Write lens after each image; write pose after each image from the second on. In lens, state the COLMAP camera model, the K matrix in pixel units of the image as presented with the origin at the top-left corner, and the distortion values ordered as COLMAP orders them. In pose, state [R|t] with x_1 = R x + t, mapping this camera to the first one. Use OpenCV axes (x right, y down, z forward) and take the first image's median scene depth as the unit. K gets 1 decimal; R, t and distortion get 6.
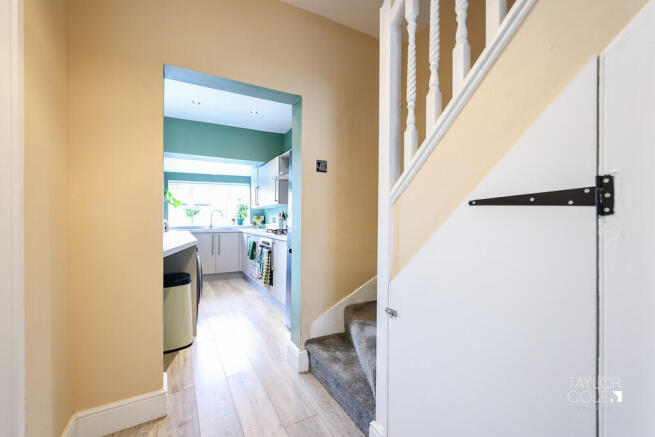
lens RADIAL K [[261.2, 0, 324.5], [0, 261.2, 218.2], [0, 0, 1]] dist [-0.002048, -0.000500]
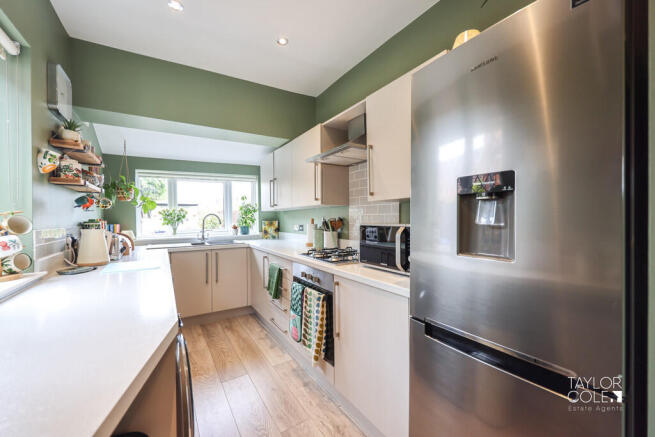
lens RADIAL K [[261.2, 0, 326.3], [0, 261.2, 217.2], [0, 0, 1]] dist [-0.002048, -0.000500]
pose [[0.998854, -0.010201, 0.046760, -0.152157], [0.010243, 0.999947, -0.000644, -0.020031], [-0.046751, 0.001122, 0.998906, 0.321353]]
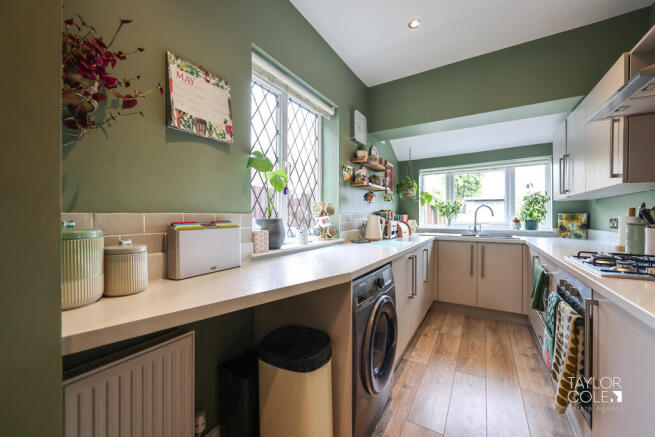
lens RADIAL K [[261.2, 0, 323.9], [0, 261.2, 215.7], [0, 0, 1]] dist [-0.002048, -0.000500]
pose [[0.493008, 0.002090, -0.870022, -0.051376], [0.000066, 0.999997, 0.002440, -0.007648], [0.870025, -0.001260, 0.493006, 0.354267]]
